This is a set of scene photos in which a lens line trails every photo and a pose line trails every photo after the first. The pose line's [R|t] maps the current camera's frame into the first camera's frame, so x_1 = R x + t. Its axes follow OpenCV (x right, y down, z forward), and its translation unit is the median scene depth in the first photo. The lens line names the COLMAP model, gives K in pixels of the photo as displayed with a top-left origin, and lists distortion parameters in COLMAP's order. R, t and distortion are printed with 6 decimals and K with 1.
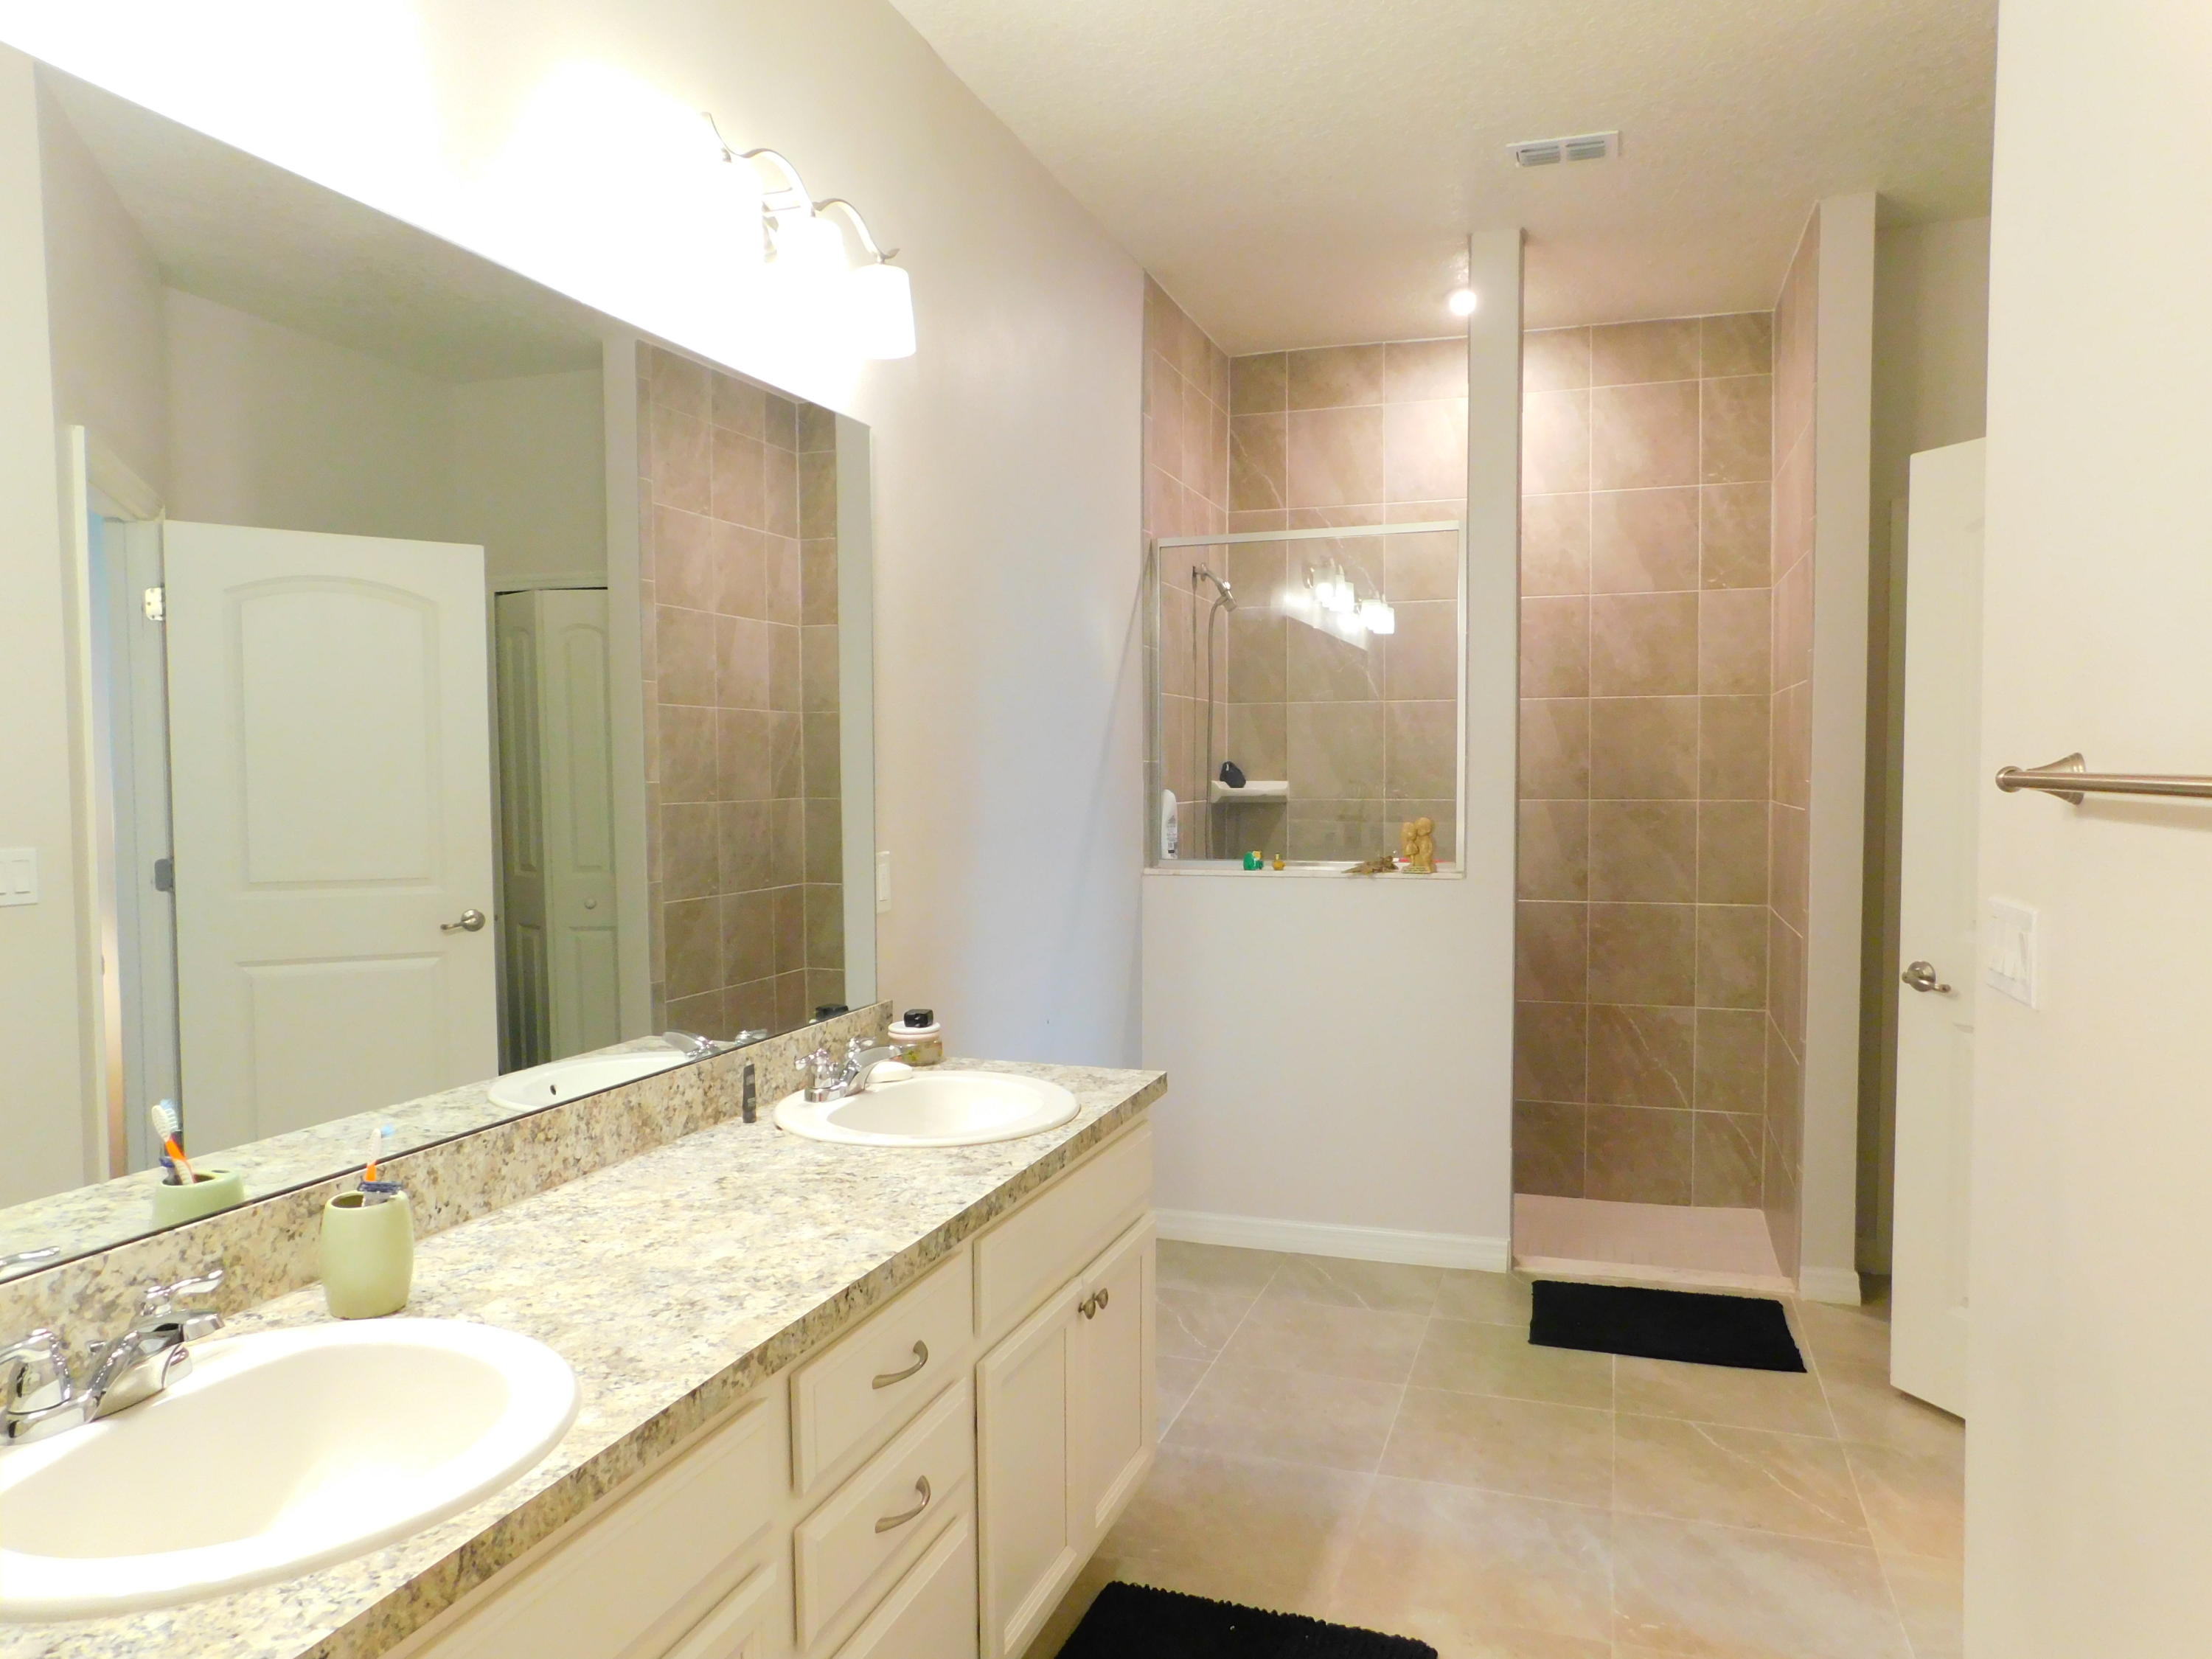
lens RADIAL K [[1459.5, 0, 1112.6], [0, 1459.5, 826.3], [0, 0, 1]] dist [-0.072878, 0.061702]
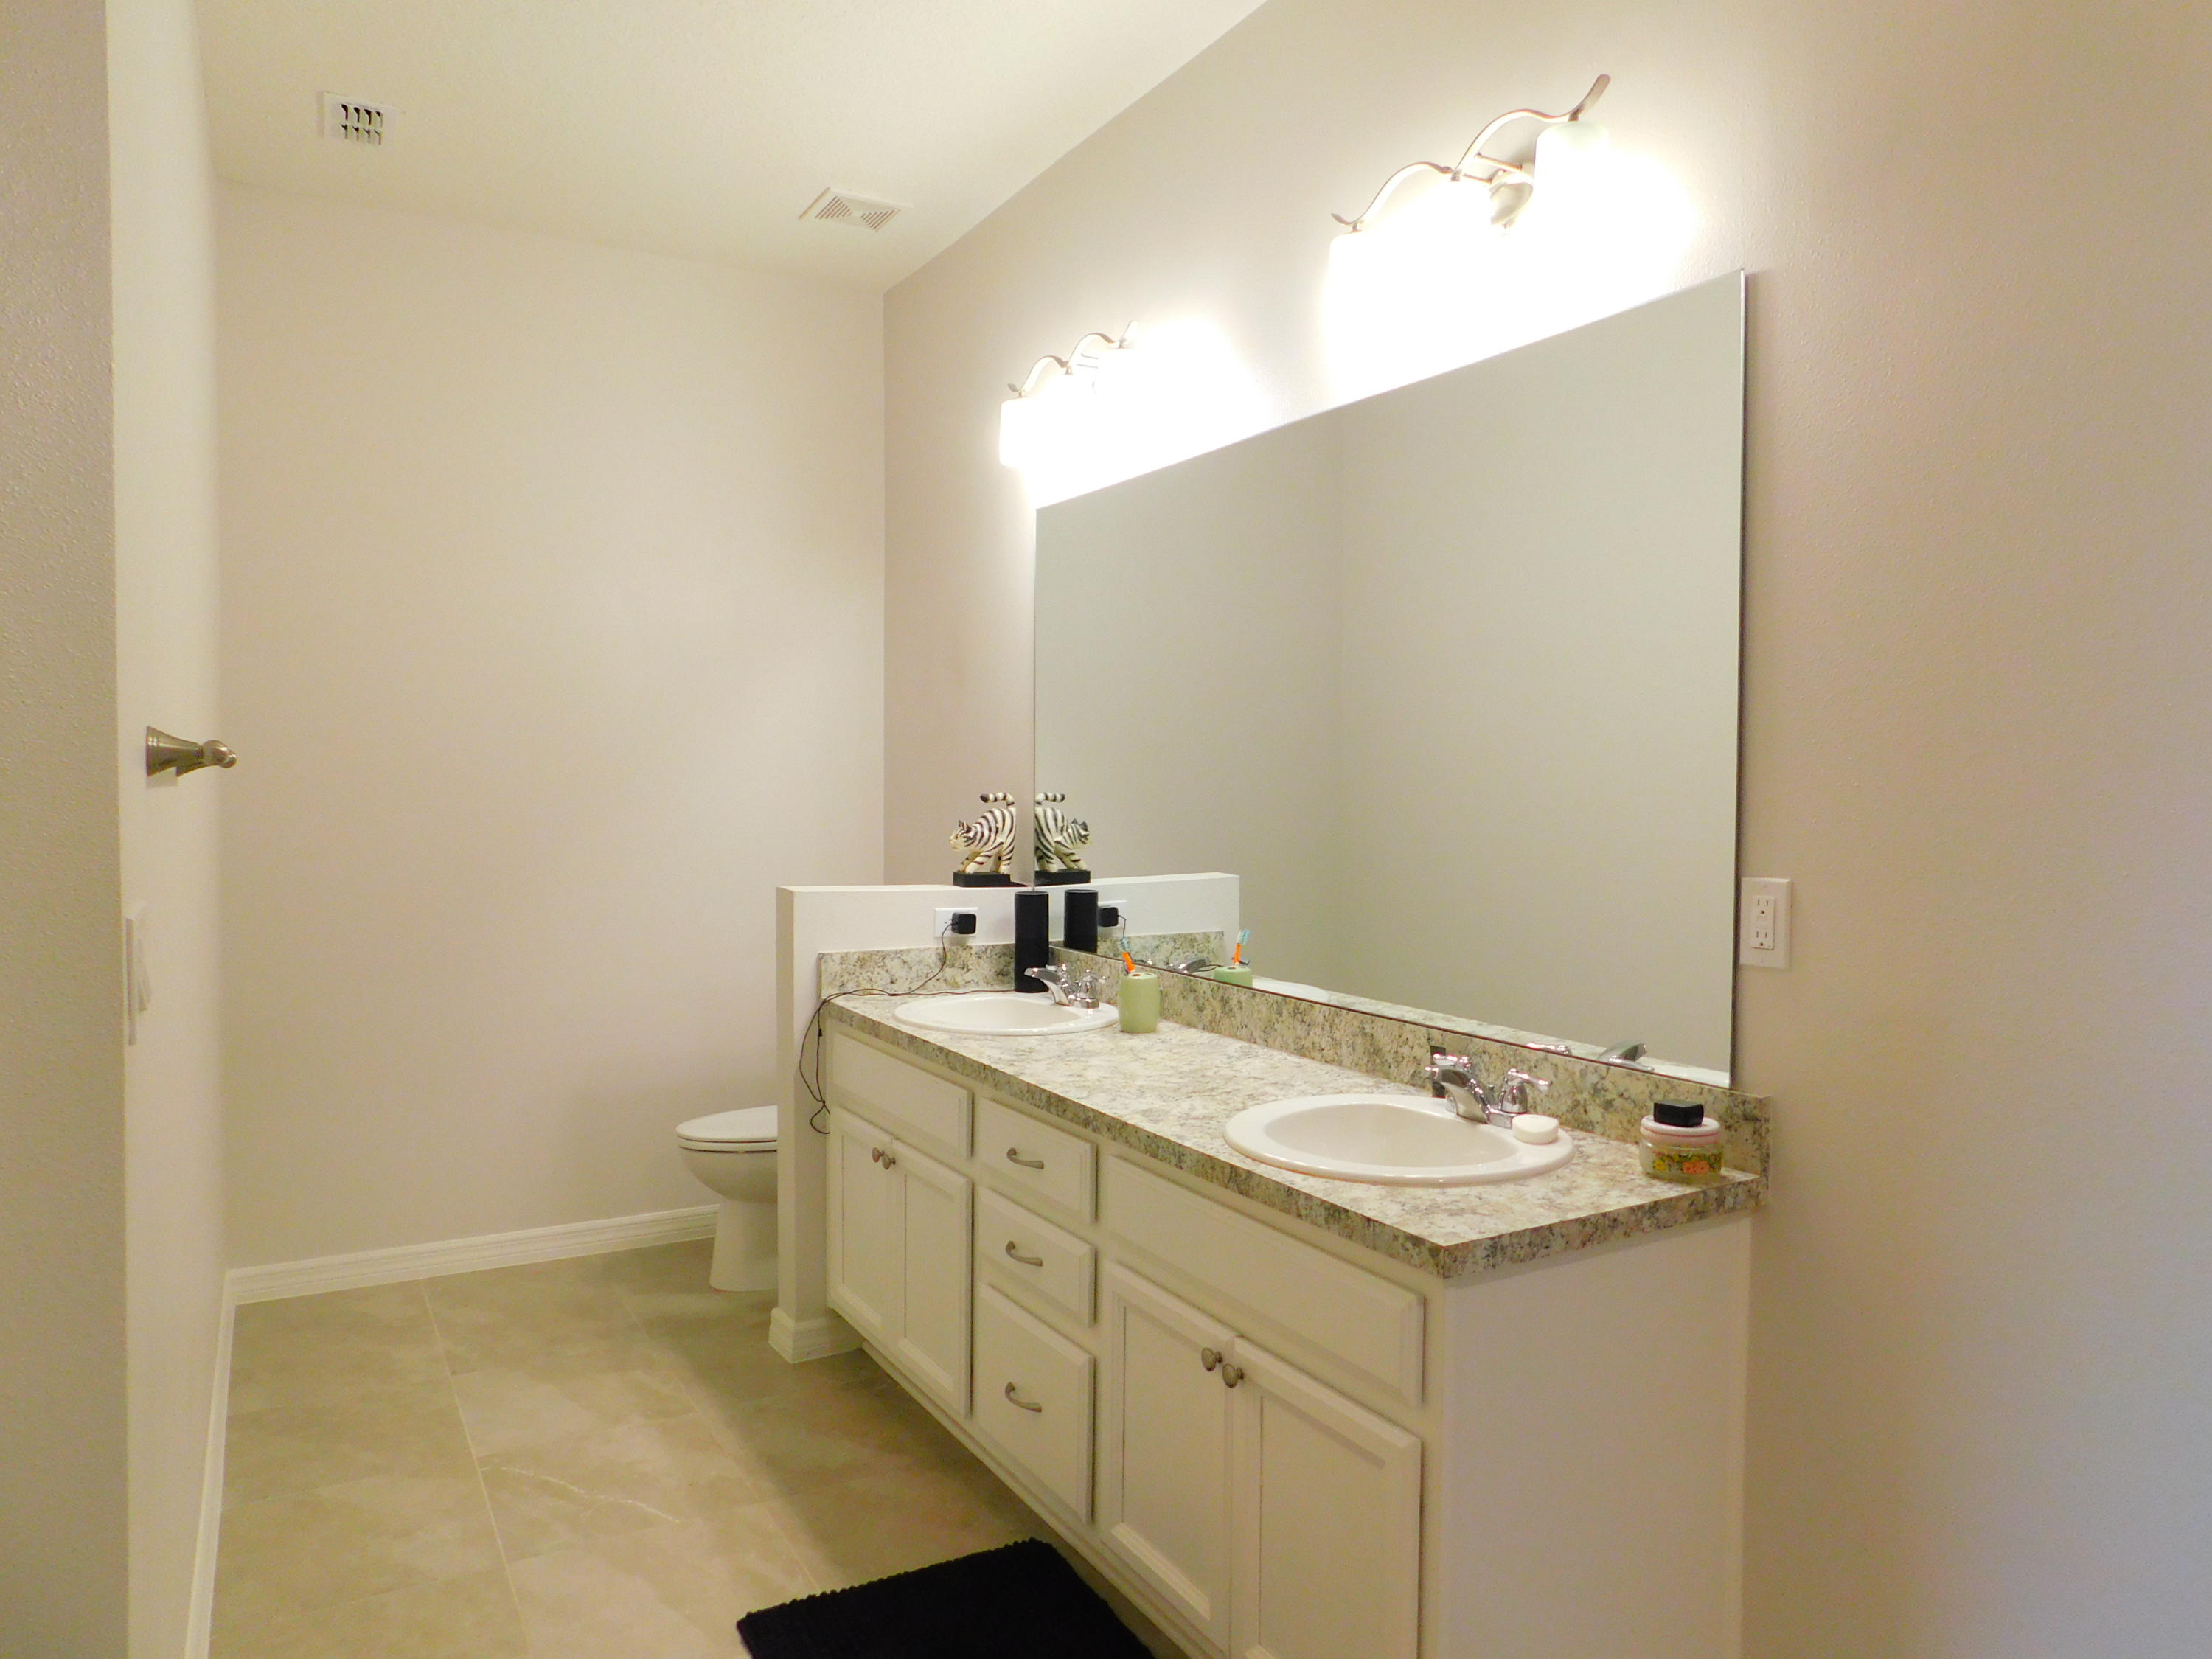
lens RADIAL K [[1459.5, 0, 1112.6], [0, 1459.5, 826.3], [0, 0, 1]] dist [-0.072878, 0.061702]
pose [[-0.653980, 0.105993, -0.749050, 0.703105], [0.043369, 0.993761, 0.102756, -0.110899], [0.755268, 0.034714, -0.654496, 1.665167]]
